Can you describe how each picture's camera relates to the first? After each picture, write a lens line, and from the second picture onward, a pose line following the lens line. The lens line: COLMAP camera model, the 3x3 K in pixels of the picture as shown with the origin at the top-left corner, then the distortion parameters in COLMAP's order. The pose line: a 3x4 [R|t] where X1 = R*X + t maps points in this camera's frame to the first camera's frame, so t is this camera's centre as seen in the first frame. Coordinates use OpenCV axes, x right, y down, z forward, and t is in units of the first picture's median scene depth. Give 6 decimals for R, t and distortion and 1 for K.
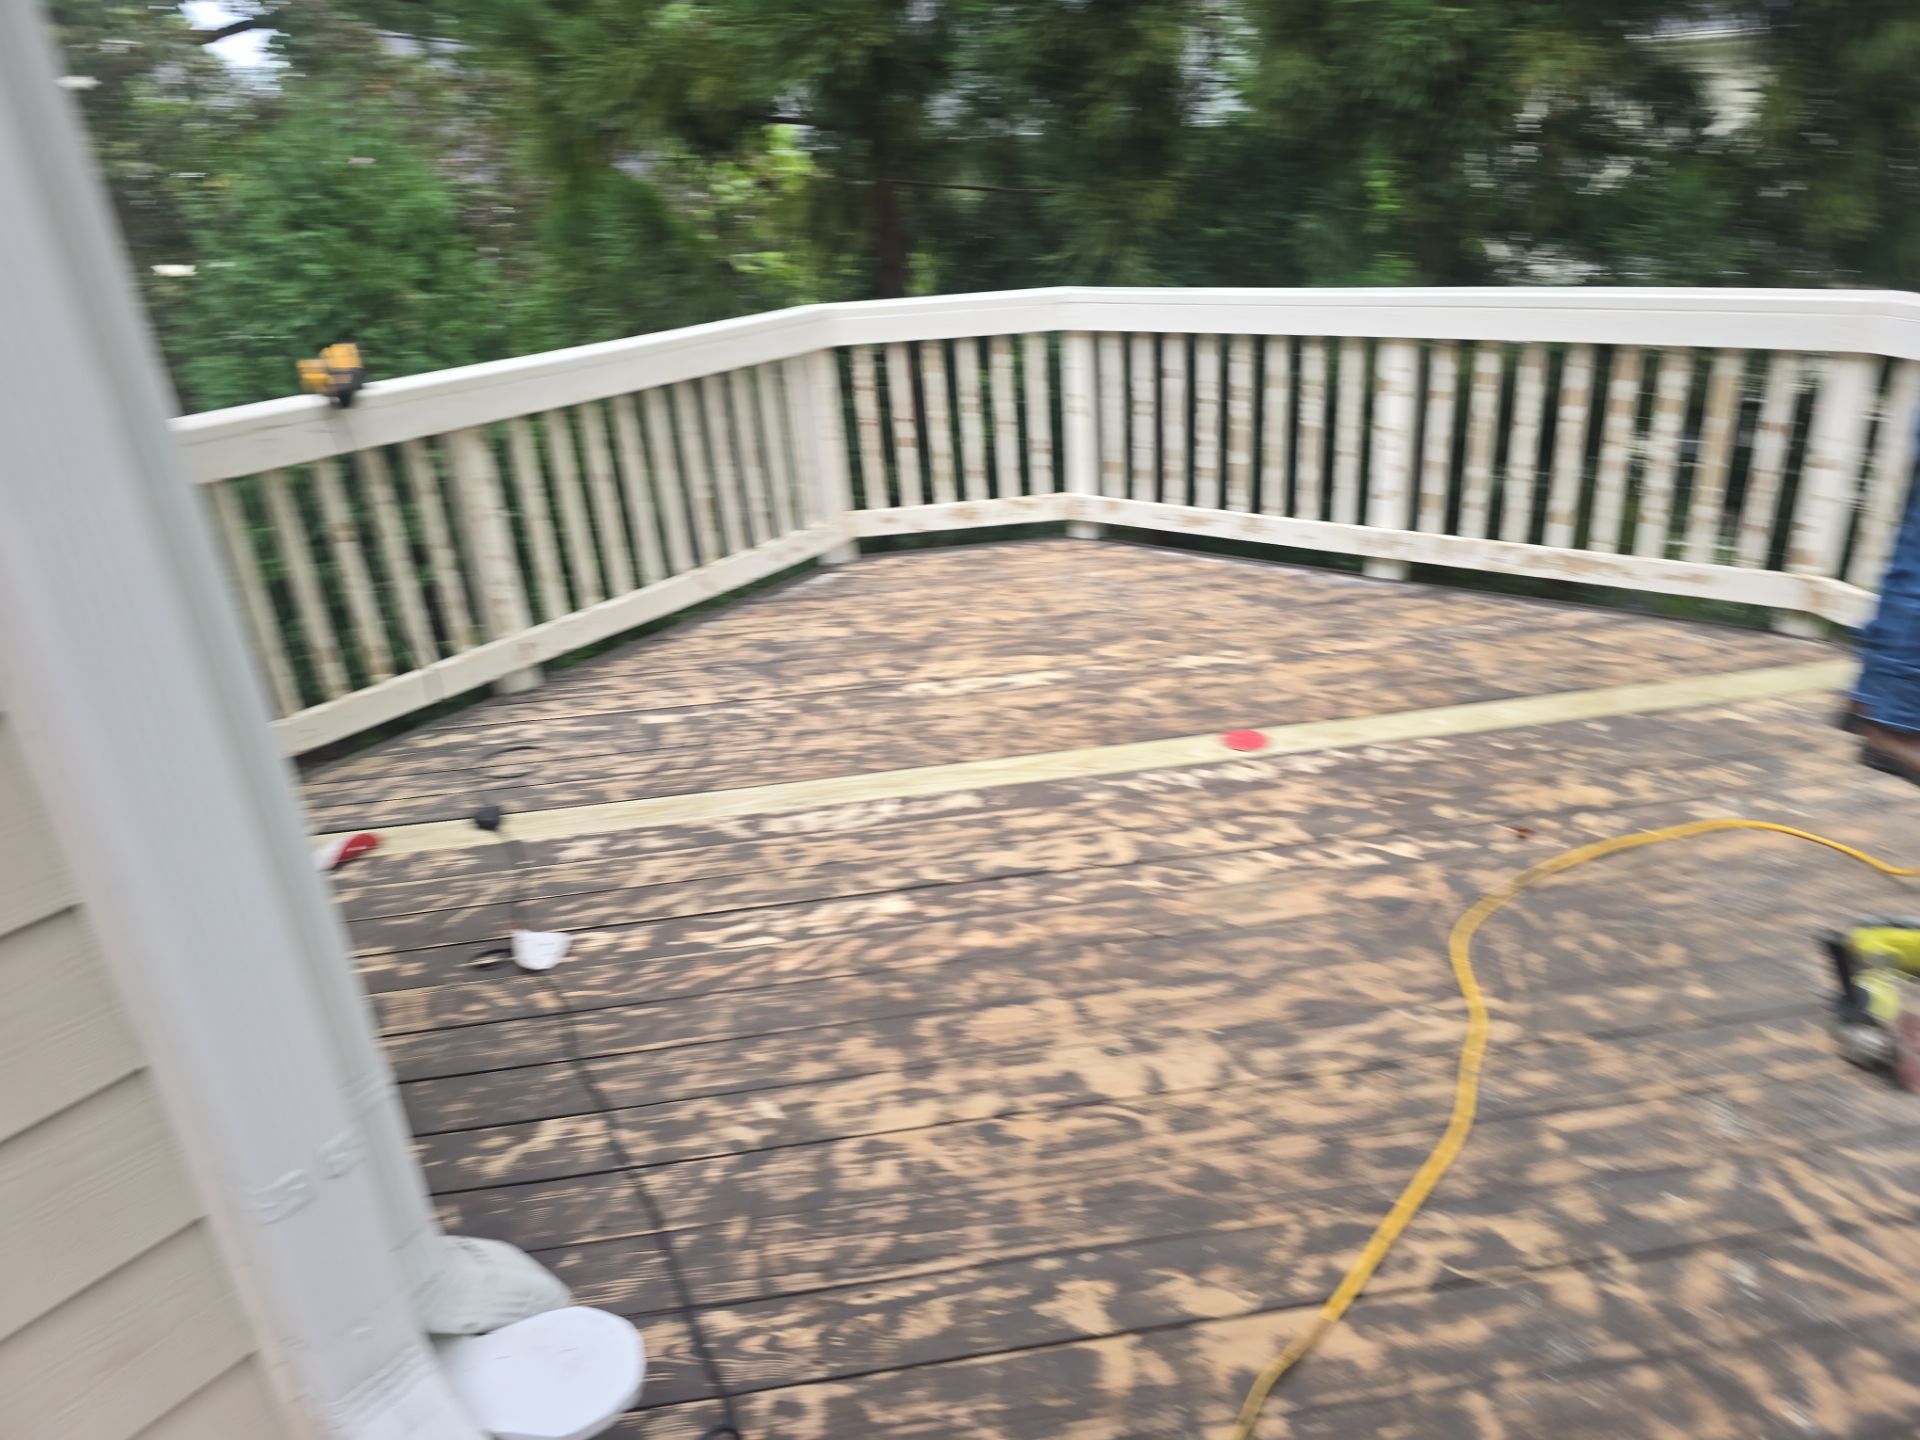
lens RADIAL K [[1306.7, 0, 960.0], [0, 1306.7, 720.0], [0, 0, 1]] dist [-0.029740, 0.001112]
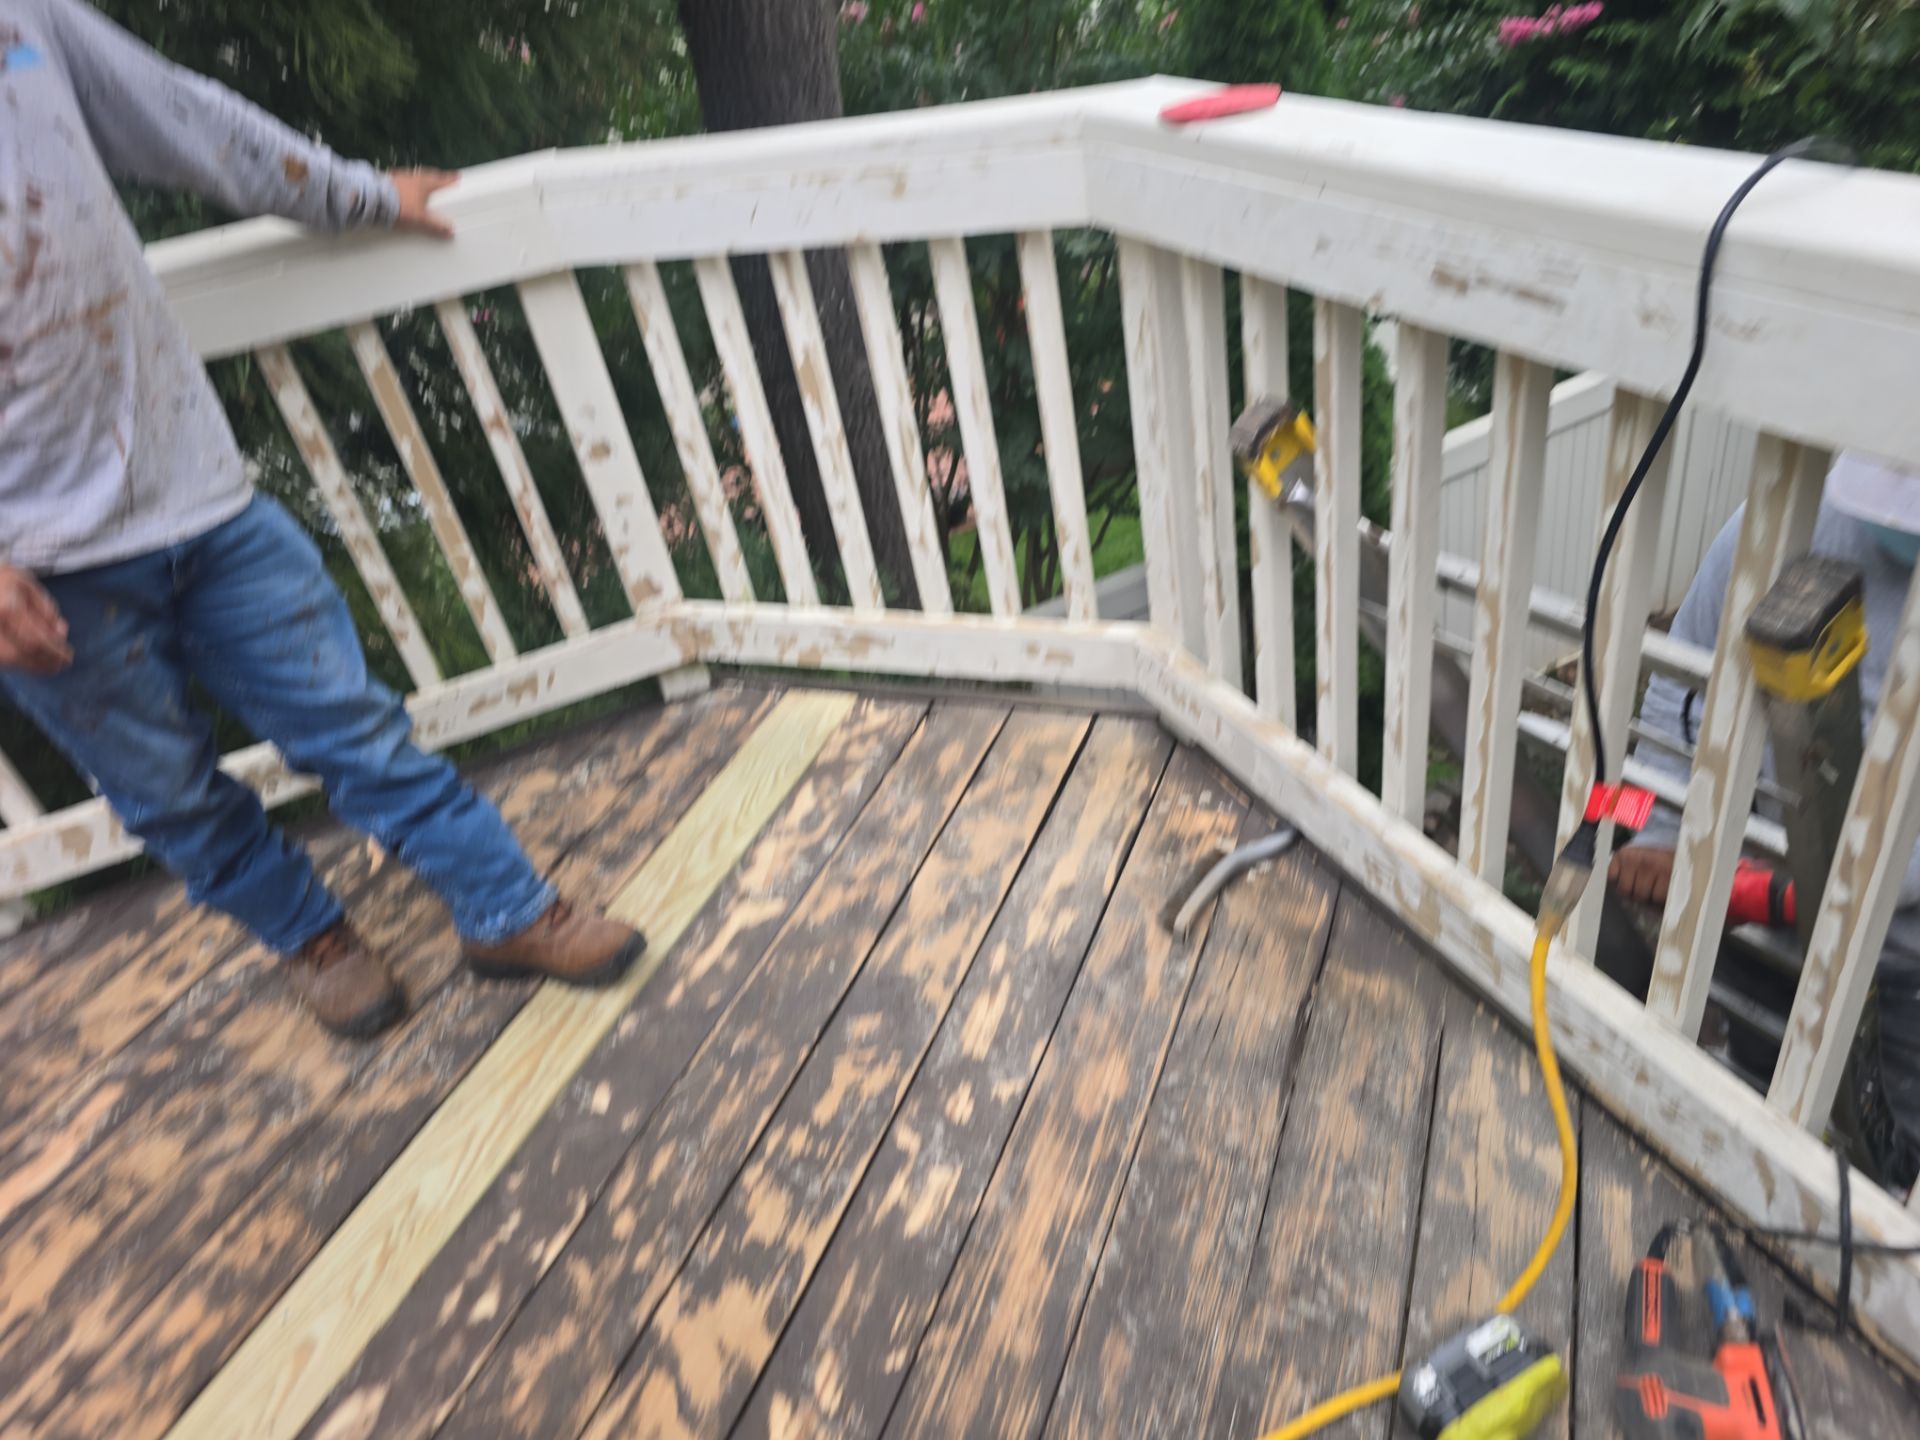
lens RADIAL K [[1306.7, 0, 960.0], [0, 1306.7, 720.0], [0, 0, 1]] dist [-0.029740, 0.001112]
pose [[0.498265, -0.491016, 0.714588, 0.257157], [0.446665, 0.851768, 0.273828, -0.187227], [-0.743117, 0.182742, 0.643725, 0.509136]]
